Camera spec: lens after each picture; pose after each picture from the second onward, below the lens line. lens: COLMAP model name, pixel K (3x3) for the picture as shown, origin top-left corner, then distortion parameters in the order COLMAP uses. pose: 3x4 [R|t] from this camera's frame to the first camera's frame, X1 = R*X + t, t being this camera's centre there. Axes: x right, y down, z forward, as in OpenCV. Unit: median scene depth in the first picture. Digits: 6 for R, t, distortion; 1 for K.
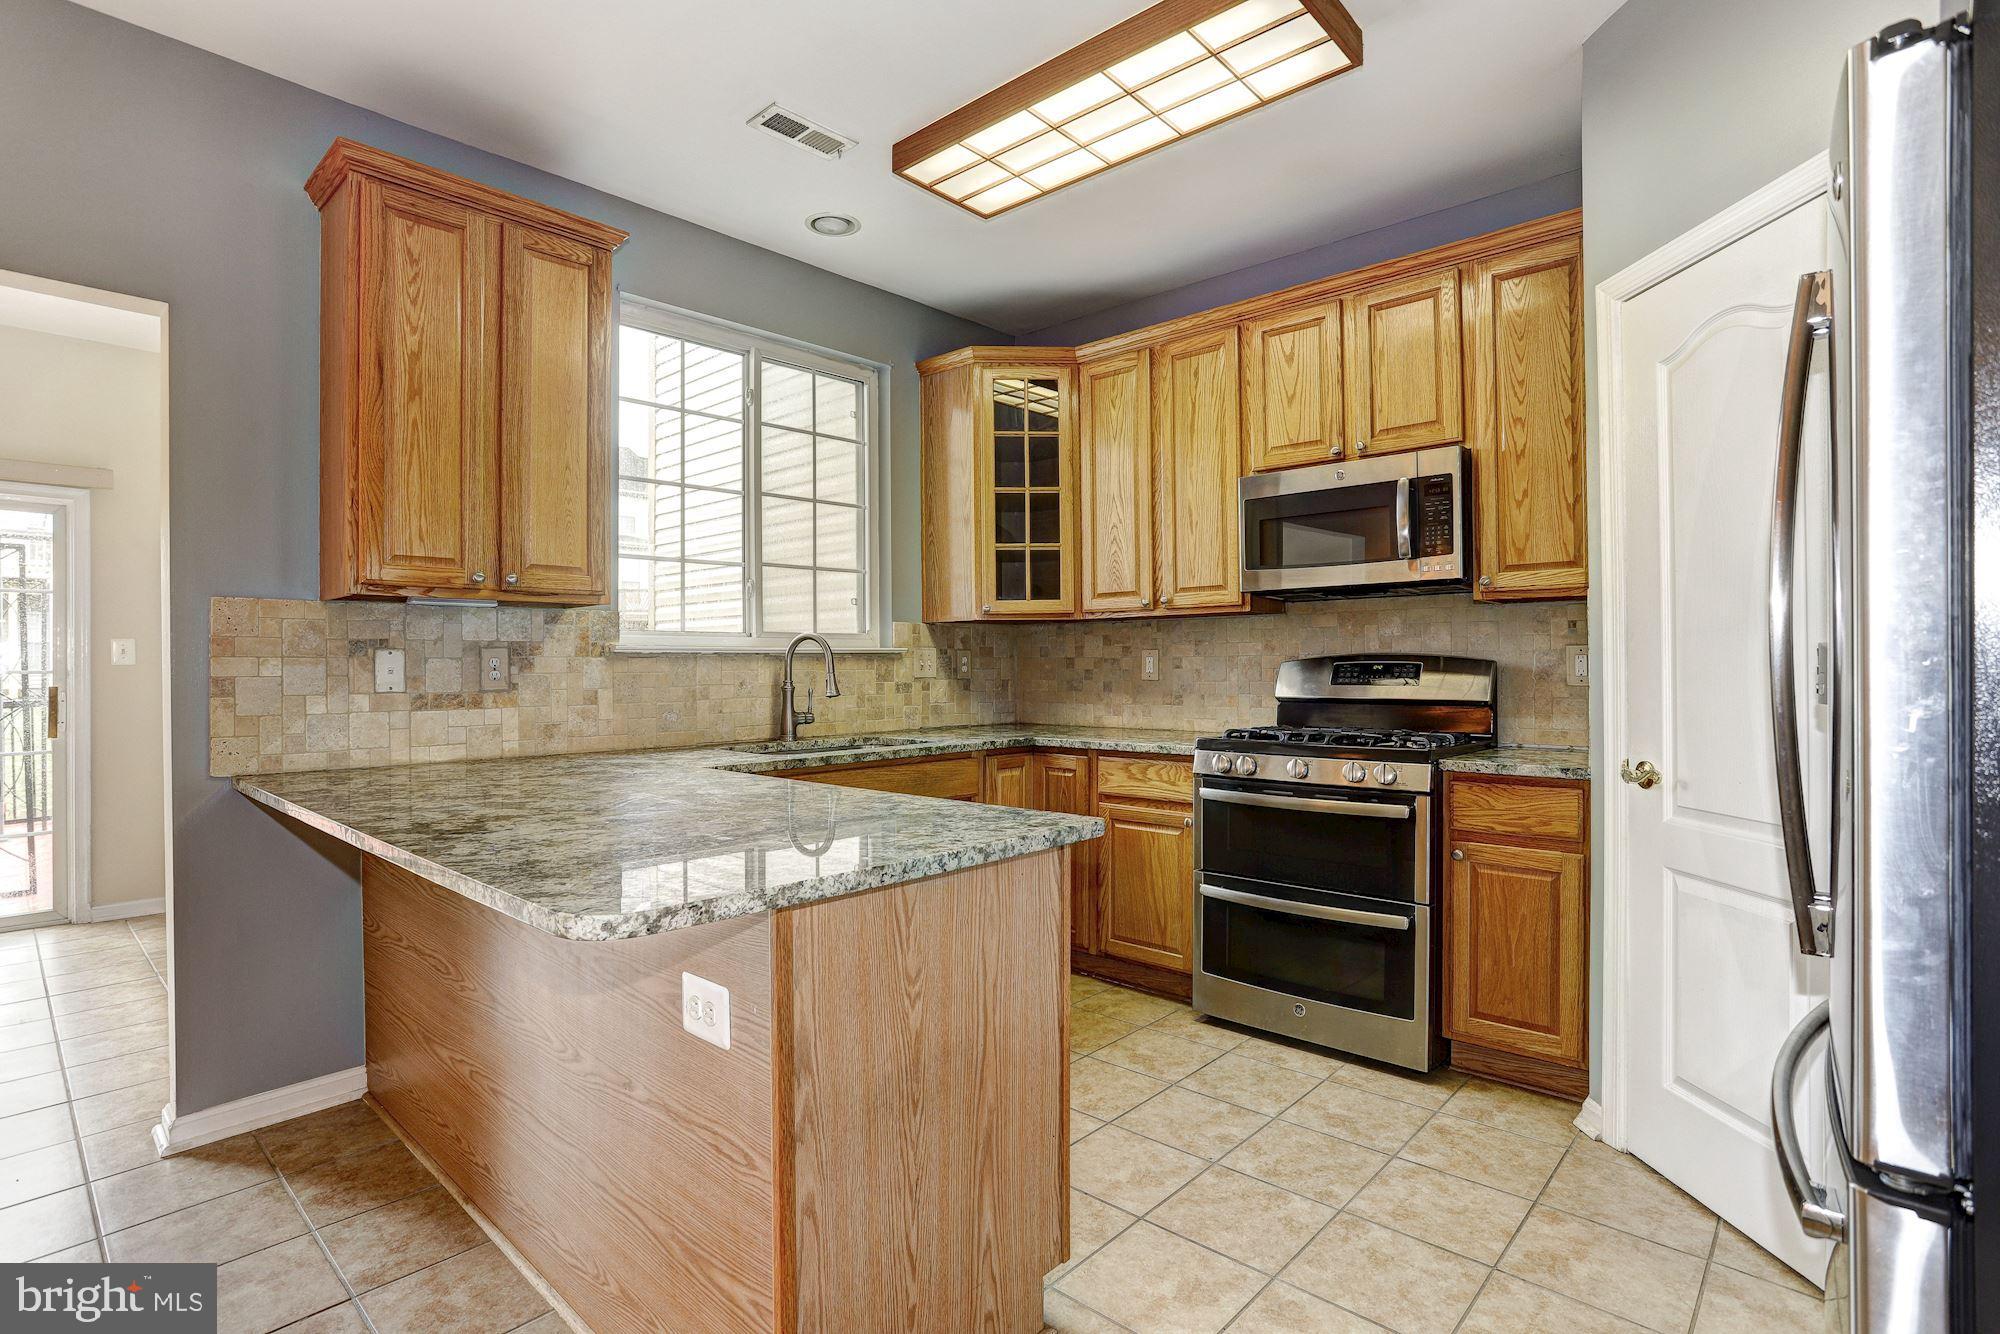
lens RADIAL K [[974.2, 0, 989.5], [0, 974.2, 662.0], [0, 0, 1]] dist [-0.054559, 0.021201]
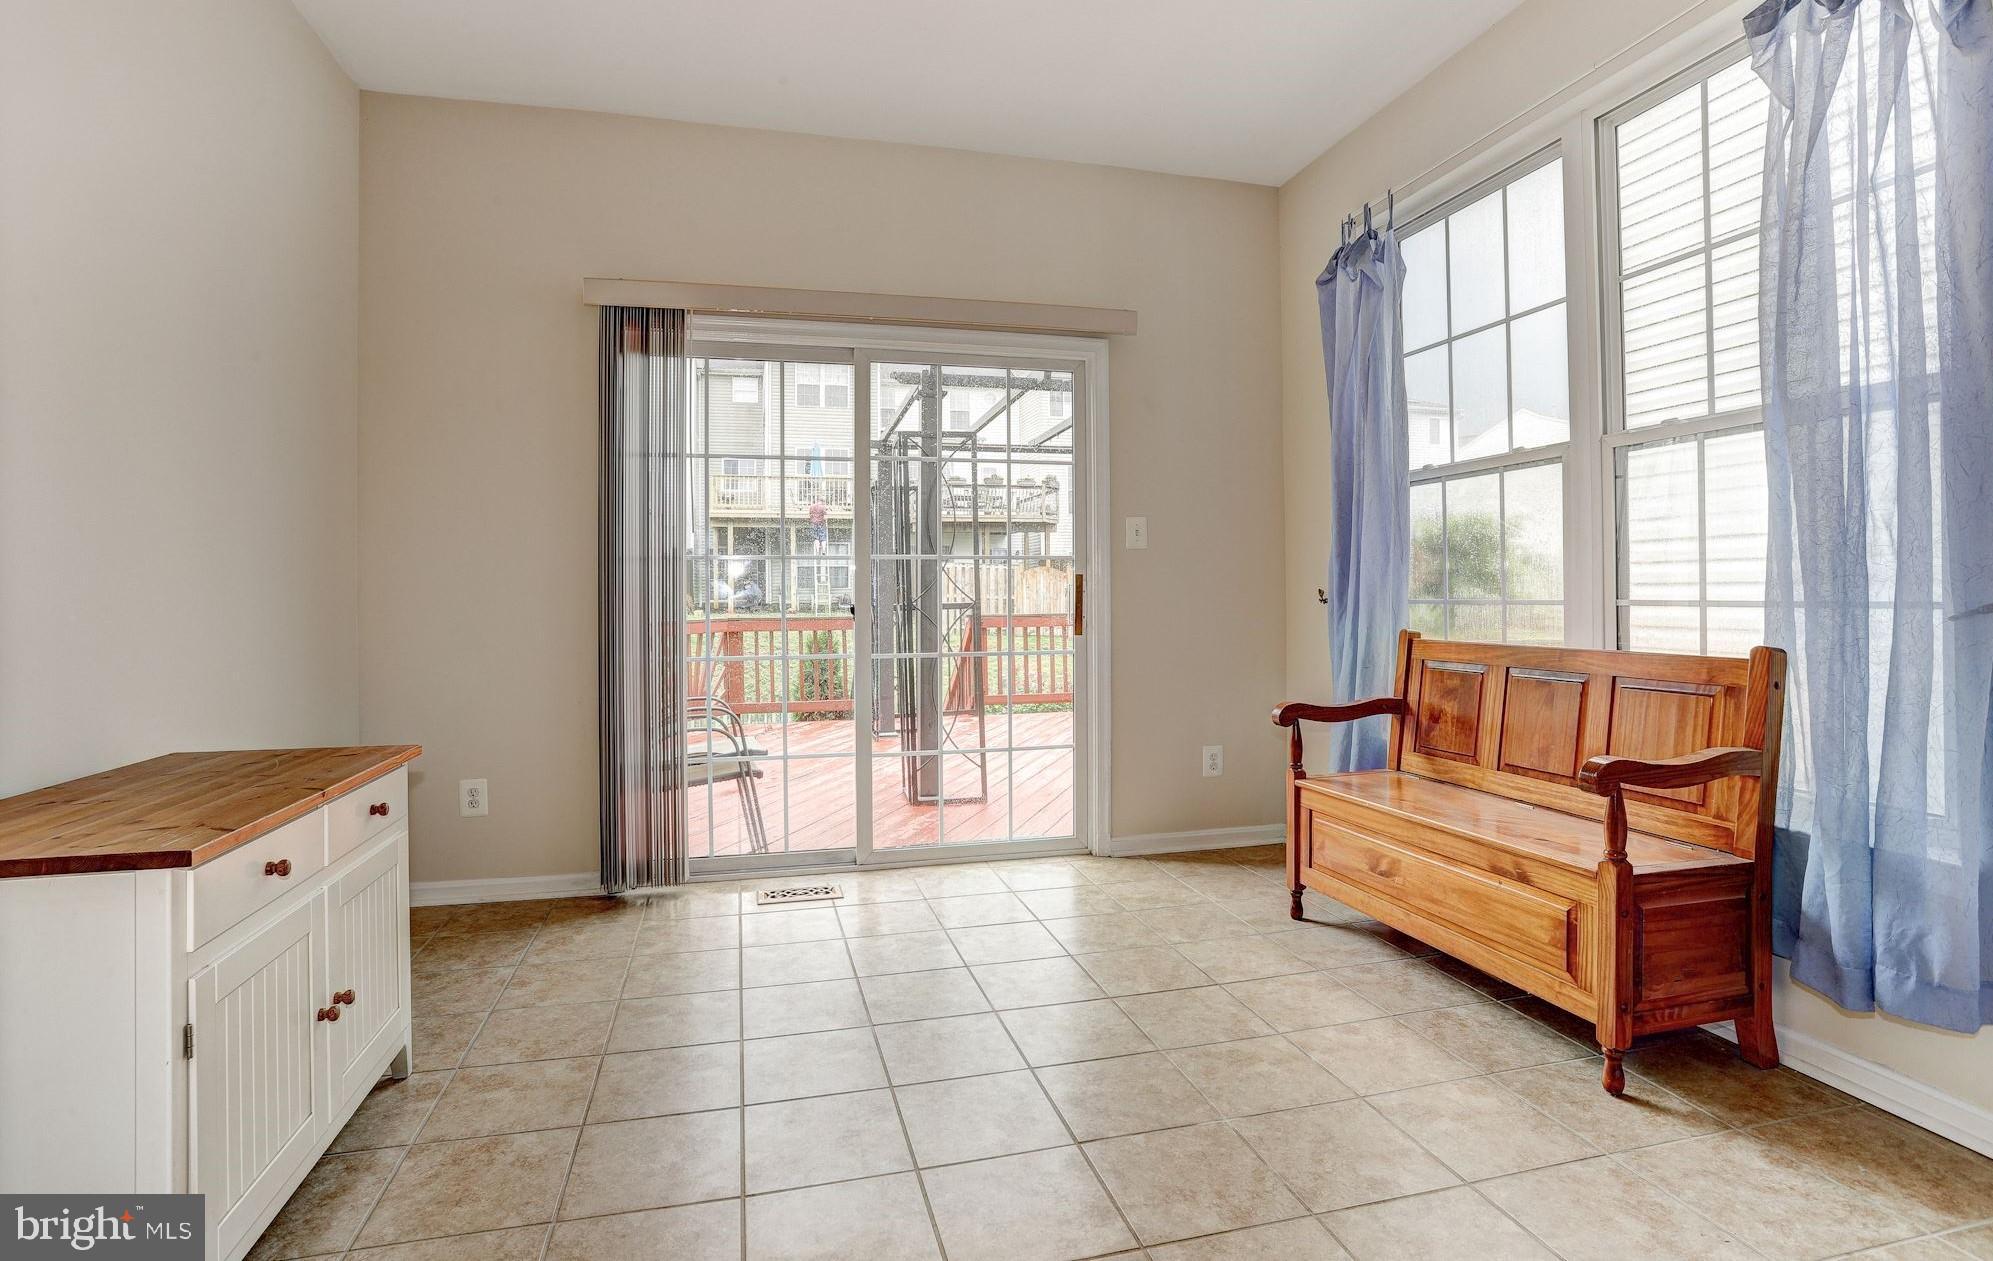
lens RADIAL K [[971.2, 0, 973.1], [0, 971.2, 586.0], [0, 0, 1]] dist [-0.055174, 0.019040]
pose [[0.833072, -0.005877, -0.553134, -0.894833], [0.006469, 0.999979, -0.000882, 0.054624], [0.553127, -0.002843, 0.833092, 0.331085]]
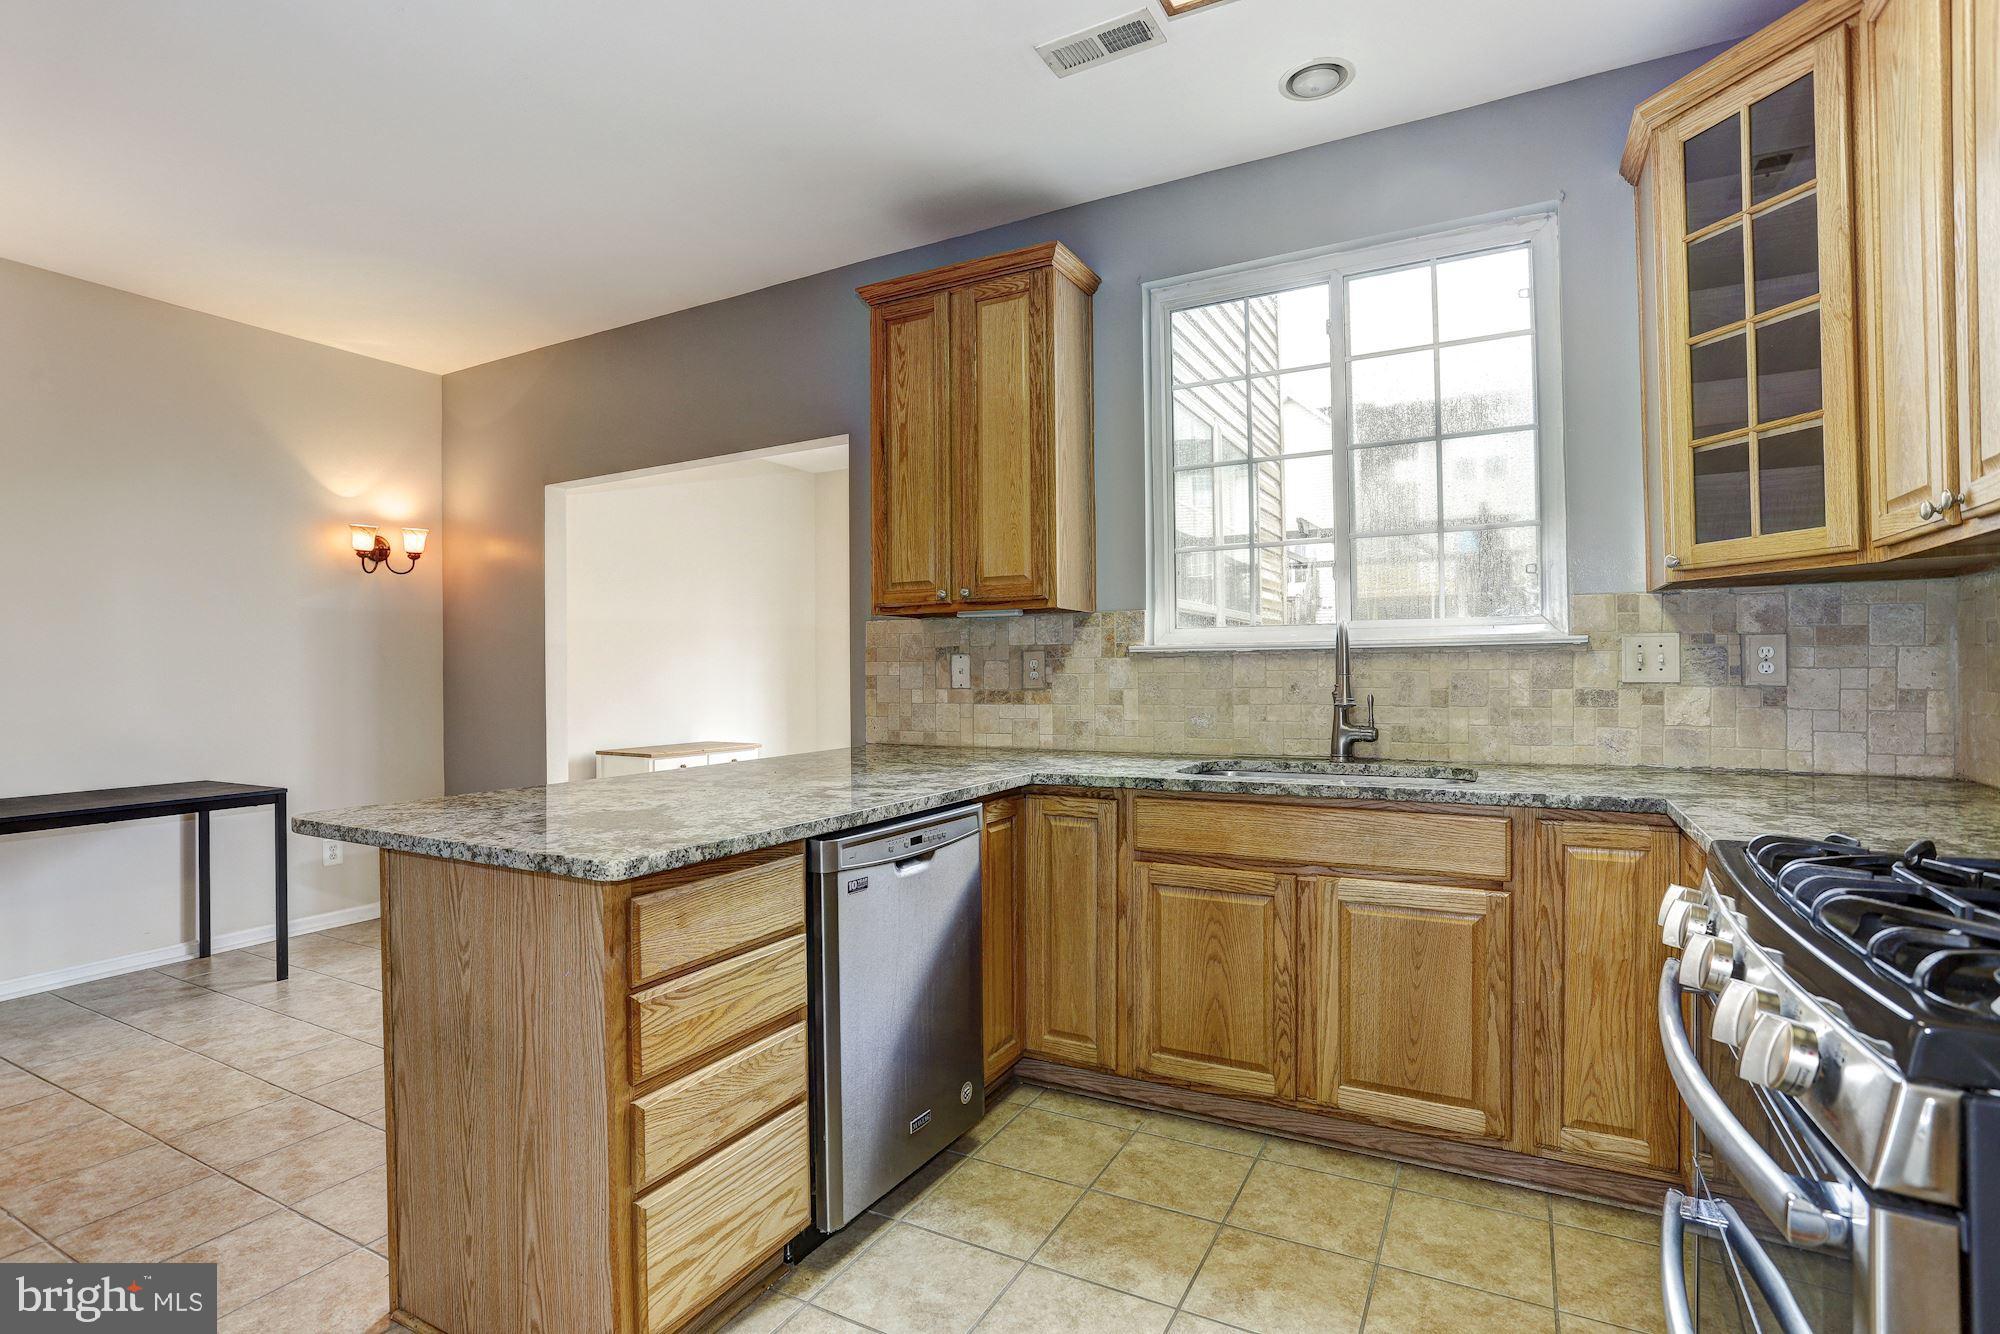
lens RADIAL K [[974.2, 0, 980.7], [0, 974.2, 662.0], [0, 0, 1]] dist [-0.054559, 0.021201]
pose [[0.241270, -0.004469, -0.970448, 0.596195], [0.011038, 0.999937, -0.001860, -0.000372], [0.970395, -0.010263, 0.241304, 0.675869]]
